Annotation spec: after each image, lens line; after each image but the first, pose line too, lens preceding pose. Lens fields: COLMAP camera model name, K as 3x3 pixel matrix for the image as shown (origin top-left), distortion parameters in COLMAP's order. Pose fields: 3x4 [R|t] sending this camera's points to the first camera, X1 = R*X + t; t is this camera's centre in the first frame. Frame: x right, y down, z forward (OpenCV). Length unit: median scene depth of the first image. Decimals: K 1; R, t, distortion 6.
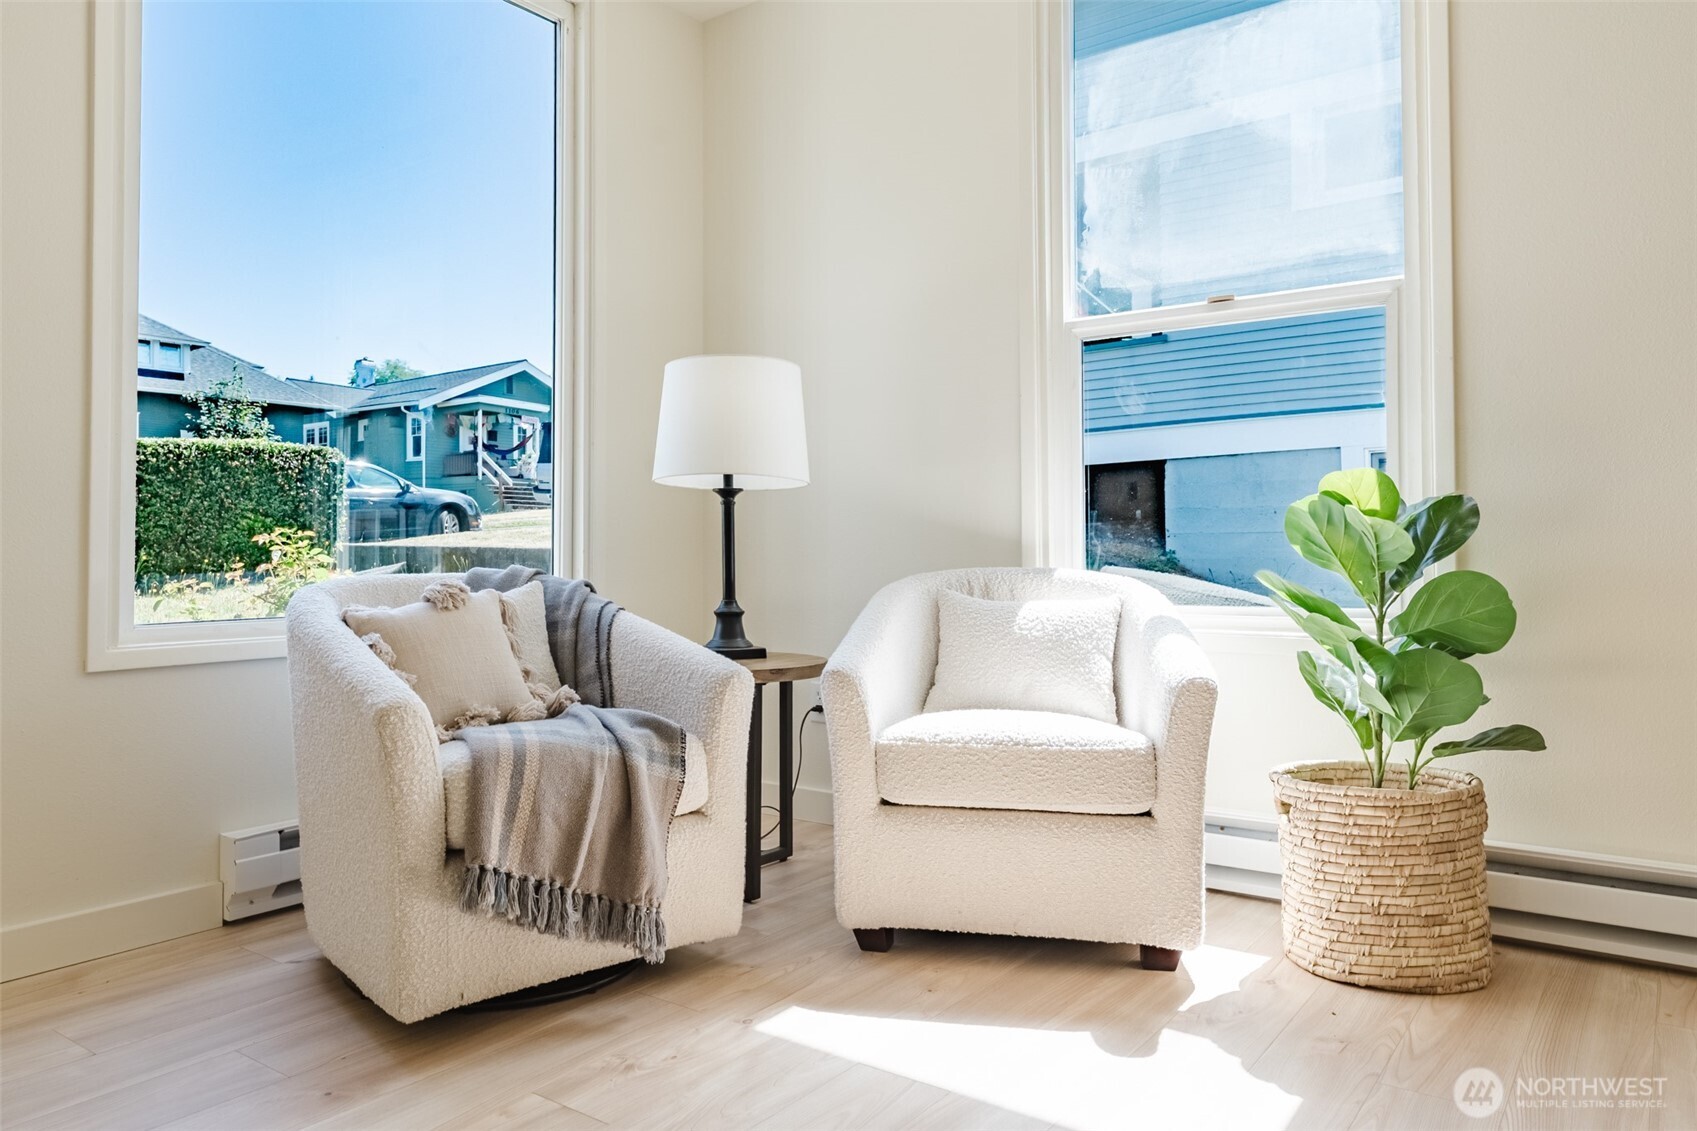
lens RADIAL K [[1143.7, 0, 832.8], [0, 1143.7, 549.0], [0, 0, 1]] dist [0.009809, 0.002105]
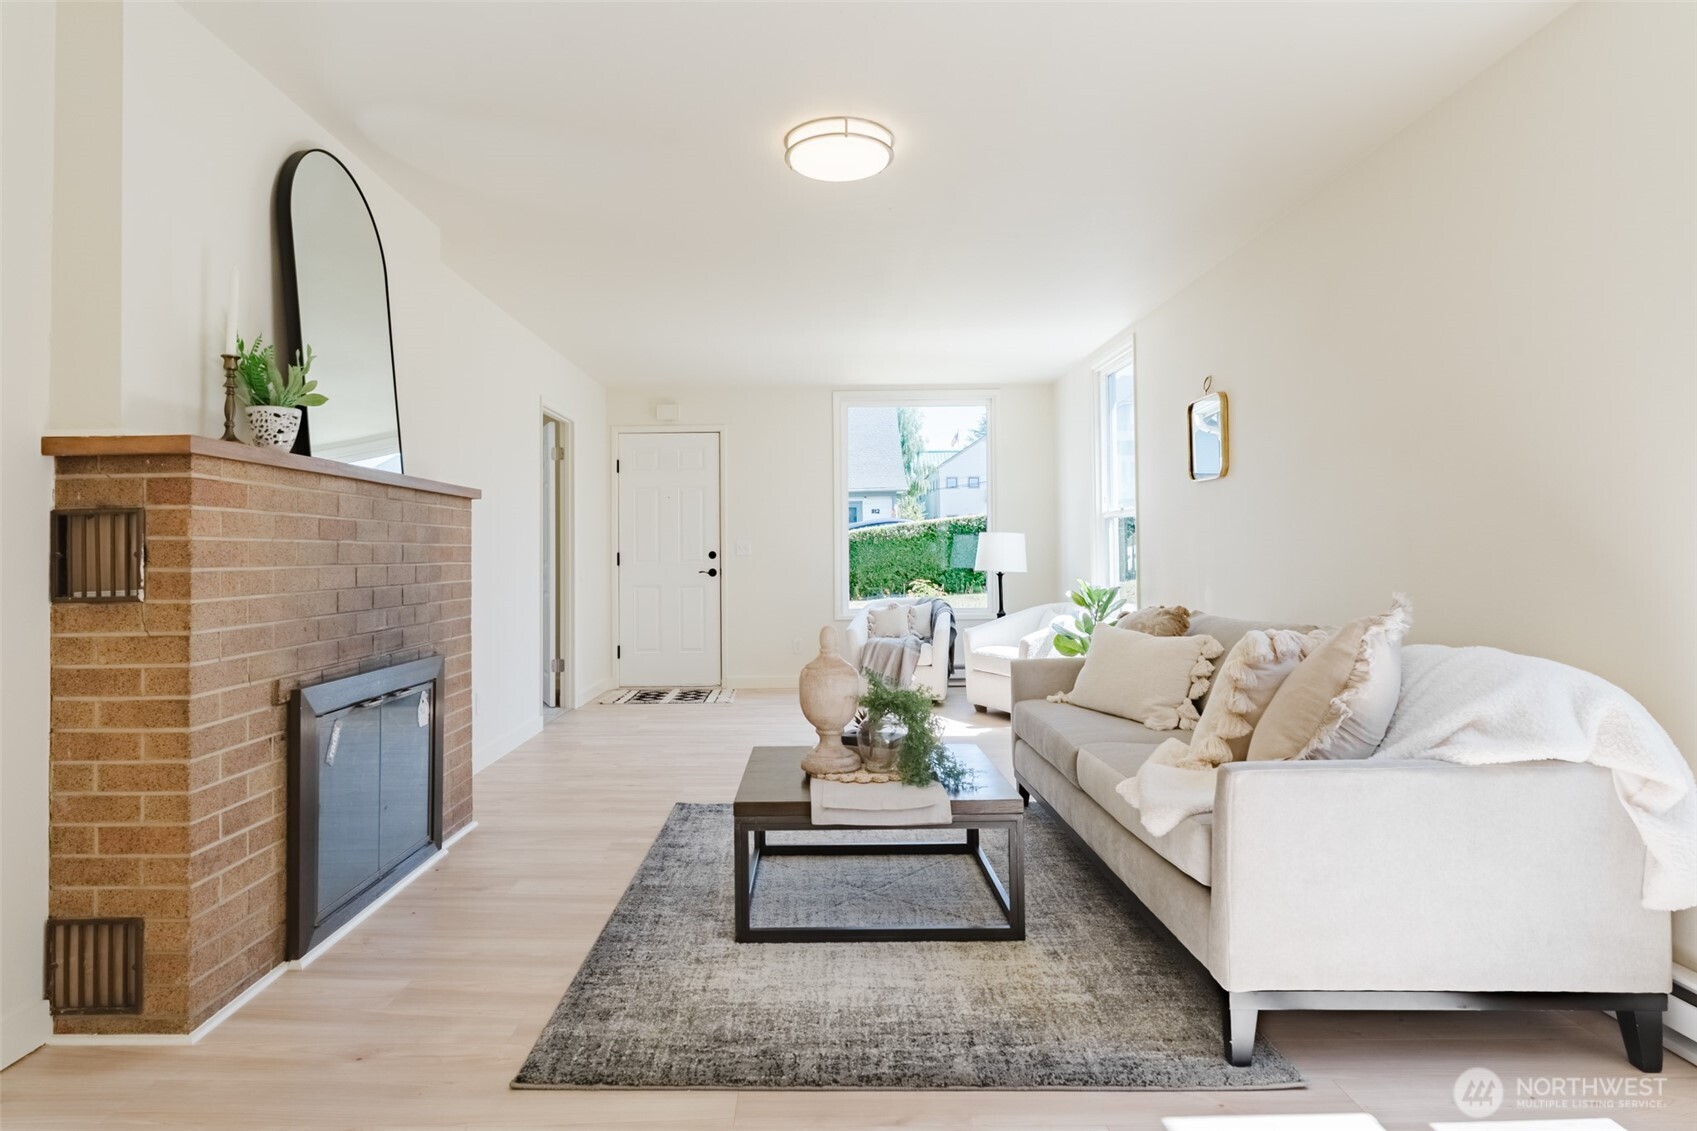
lens RADIAL K [[965.2, 0, 837.0], [0, 965.2, 556.0], [0, 0, 1]] dist [-0.007433, 0.000013]
pose [[0.640928, 0.000365, -0.767601, 2.361929], [0.007600, 0.999948, 0.006821, -0.175941], [0.767563, -0.010205, 0.640892, -1.426548]]
